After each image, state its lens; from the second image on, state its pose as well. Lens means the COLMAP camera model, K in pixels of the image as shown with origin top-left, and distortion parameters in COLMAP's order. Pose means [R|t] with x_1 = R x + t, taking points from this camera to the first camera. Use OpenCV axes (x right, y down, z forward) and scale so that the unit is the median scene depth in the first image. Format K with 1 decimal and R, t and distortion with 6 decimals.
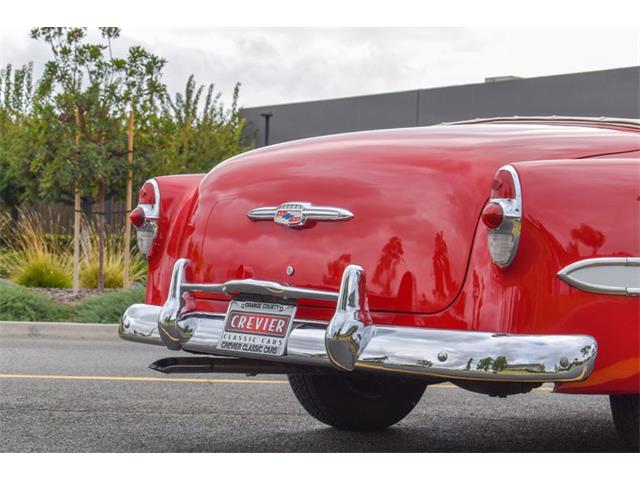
lens RADIAL K [[1519.6, 0, 320.0], [0, 1519.6, 240.0], [0, 0, 1]] dist [0.066378, 0.299037]
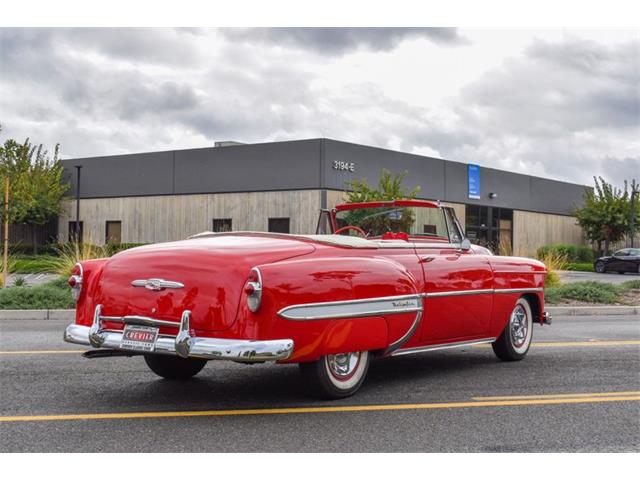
lens RADIAL K [[950.0, 0, 320.0], [0, 950.0, 240.0], [0, 0, 1]] dist [0.036186, 0.019380]
pose [[0.976019, -0.010520, 0.217430, -0.072617], [0.009985, 0.999944, 0.003561, -0.072971], [-0.217455, -0.001304, 0.976069, -0.331534]]
